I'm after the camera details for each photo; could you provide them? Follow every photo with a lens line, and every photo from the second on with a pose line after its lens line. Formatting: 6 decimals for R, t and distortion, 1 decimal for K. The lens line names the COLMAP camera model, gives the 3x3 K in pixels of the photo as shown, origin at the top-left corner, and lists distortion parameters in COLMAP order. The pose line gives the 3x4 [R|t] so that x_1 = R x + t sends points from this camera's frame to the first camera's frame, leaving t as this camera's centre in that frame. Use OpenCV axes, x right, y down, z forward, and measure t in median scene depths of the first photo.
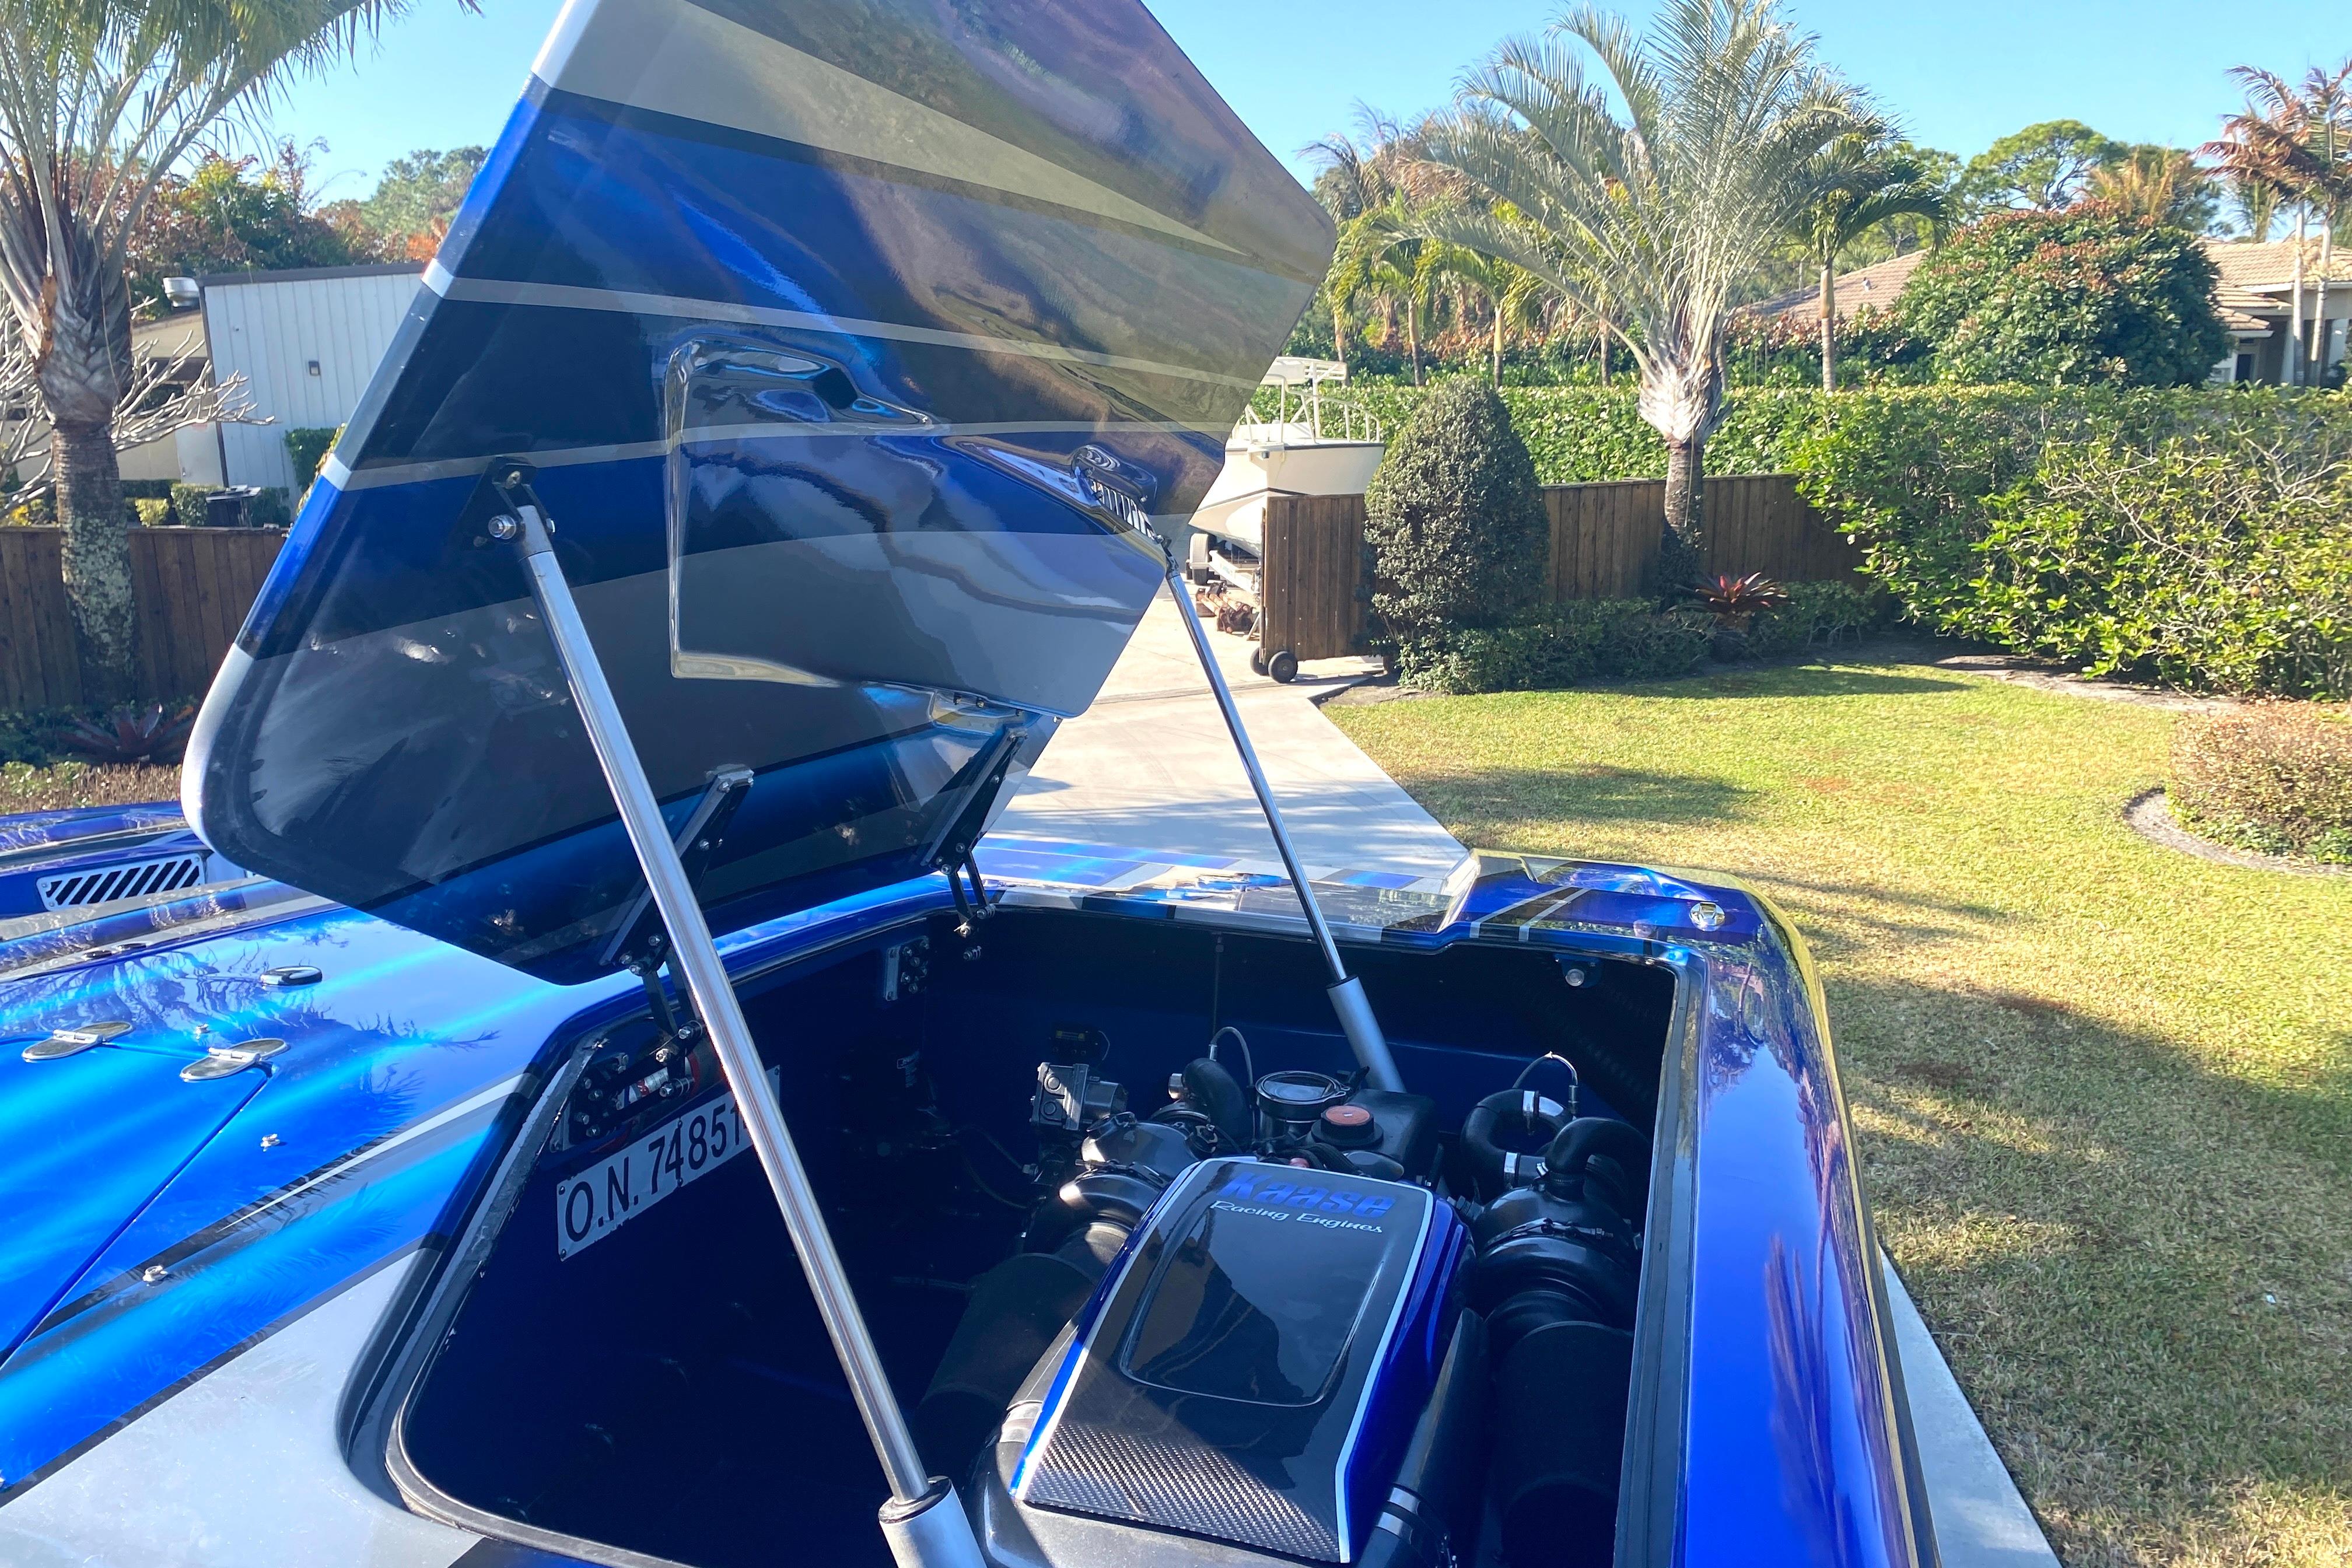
lens RADIAL K [[1780.8, 0, 1185.1], [0, 1780.8, 751.2], [0, 0, 1]] dist [0.034690, -0.034638]
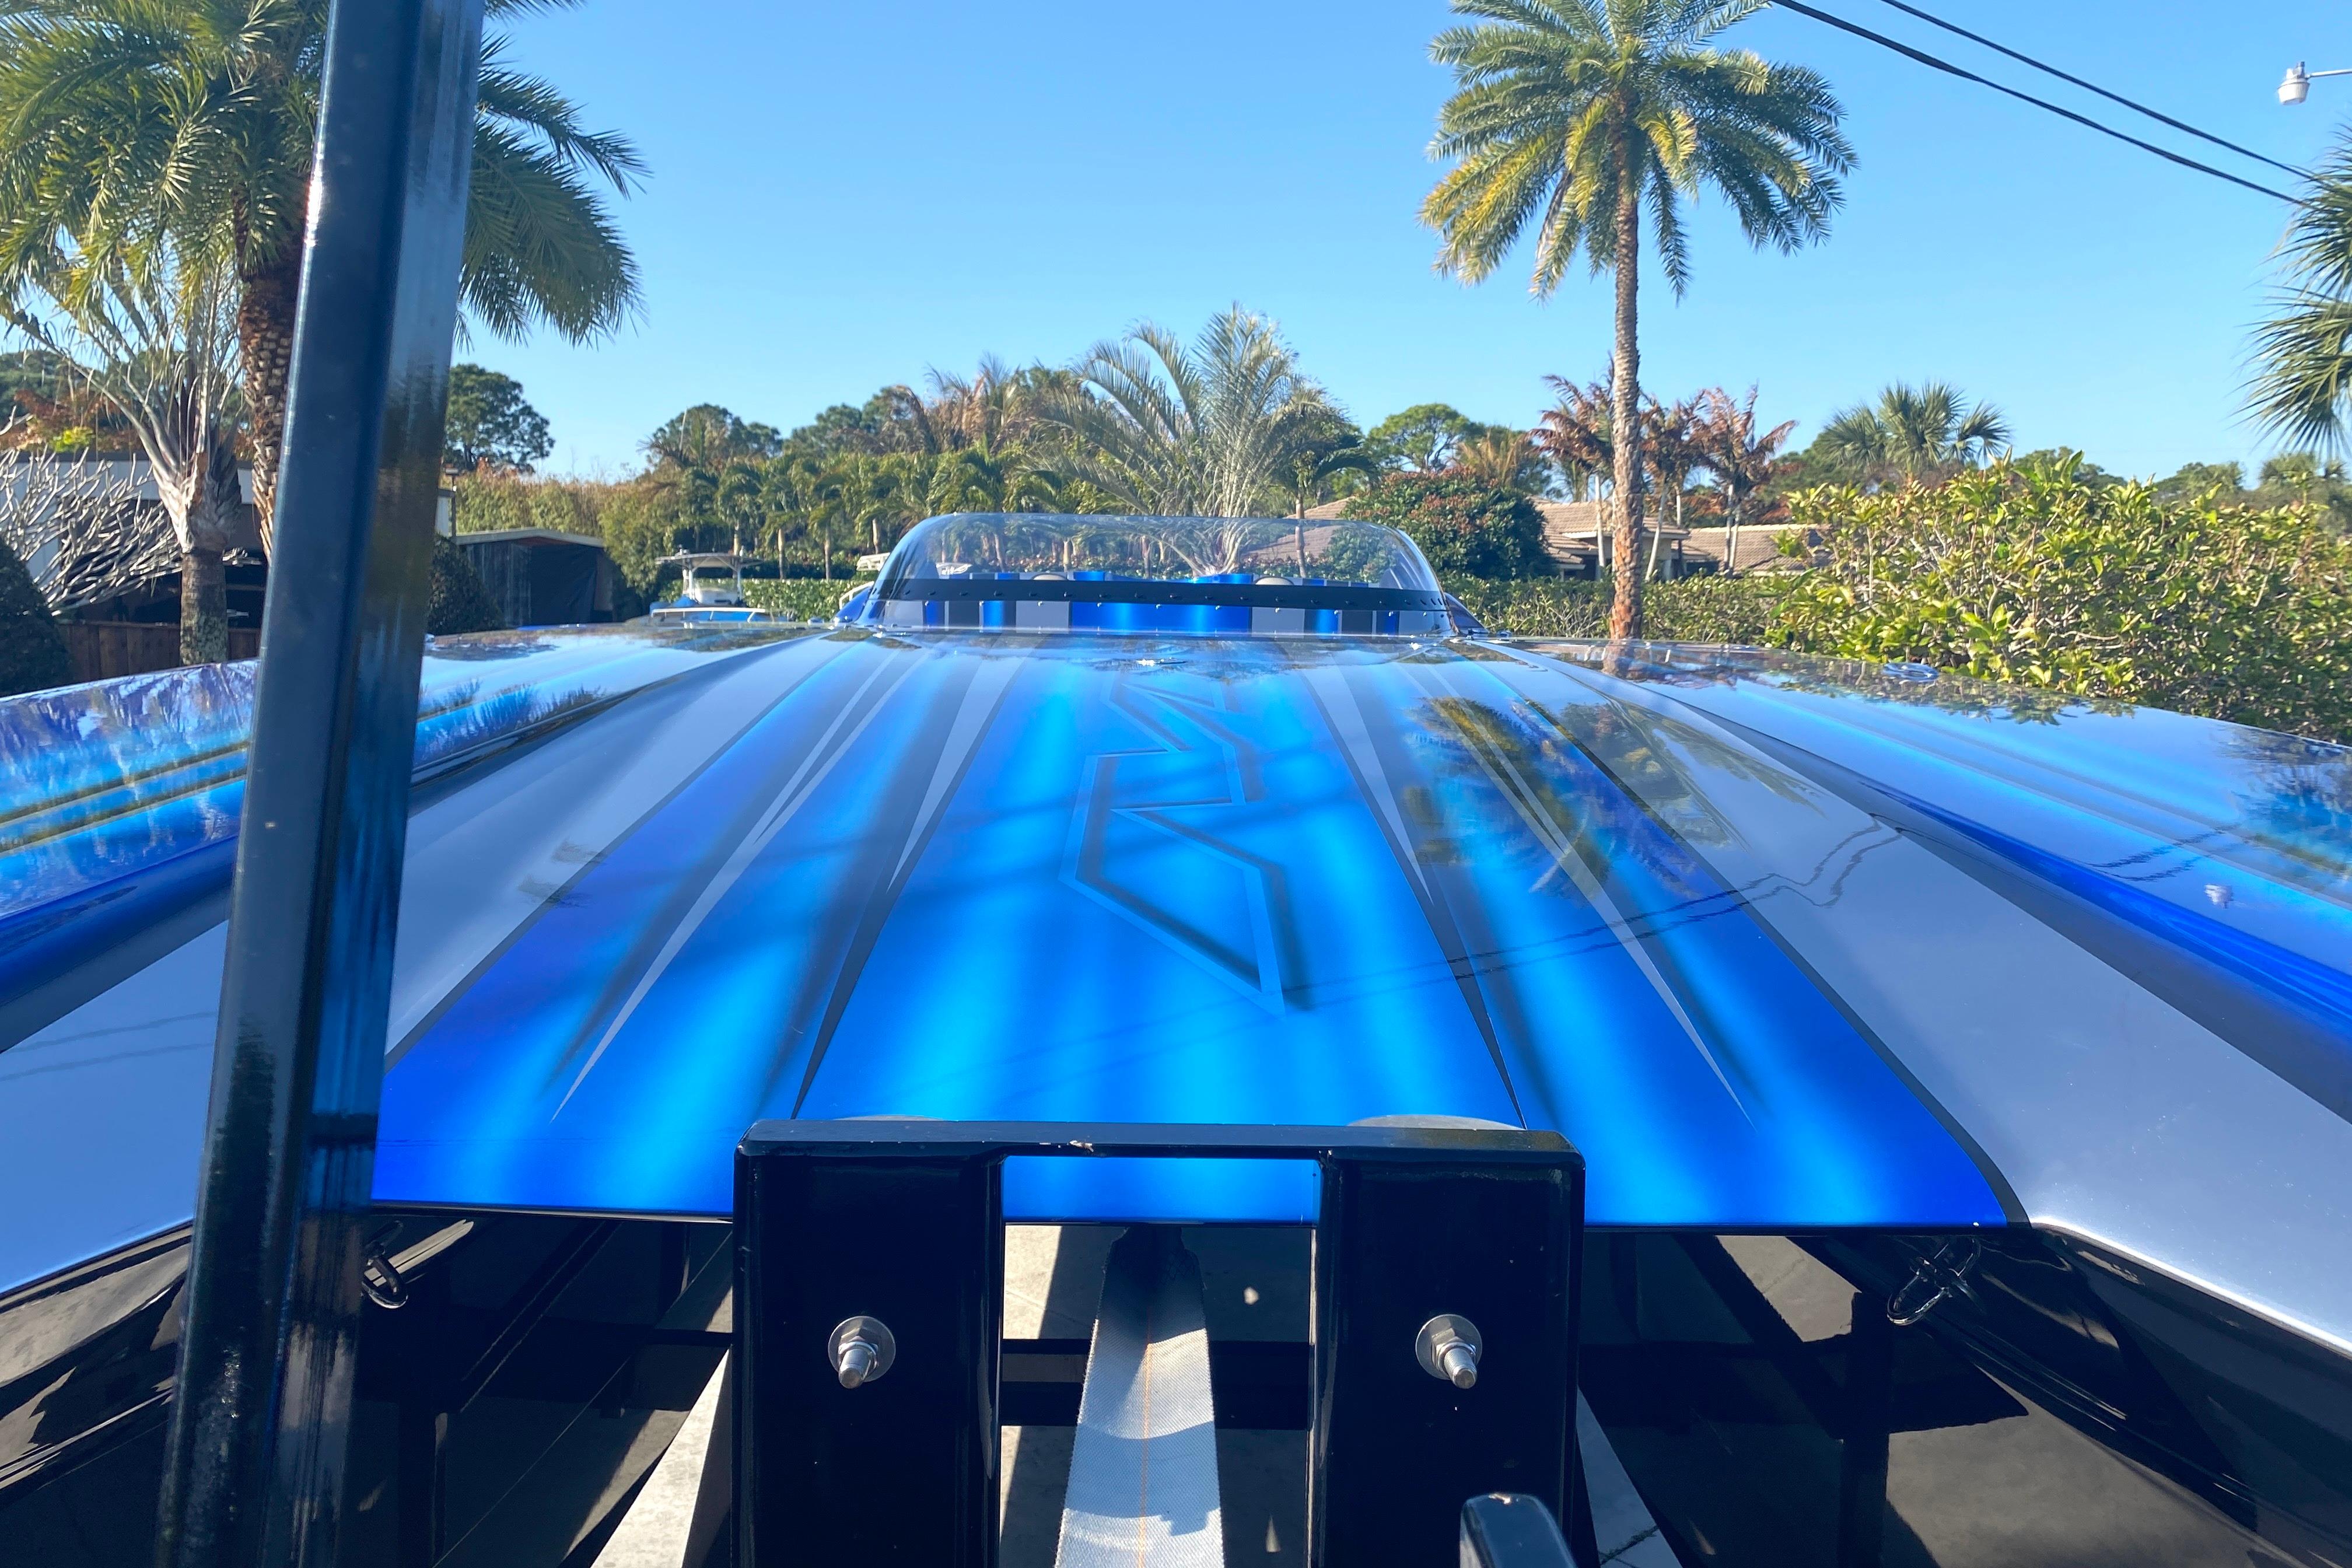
lens RADIAL K [[1780.8, 0, 1185.1], [0, 1780.8, 751.2], [0, 0, 1]] dist [0.034690, -0.034638]
pose [[0.955281, -0.005619, 0.295645, -0.085545], [0.043055, 0.991807, -0.120269, 0.055734], [-0.292547, 0.127620, 0.947697, -0.175635]]
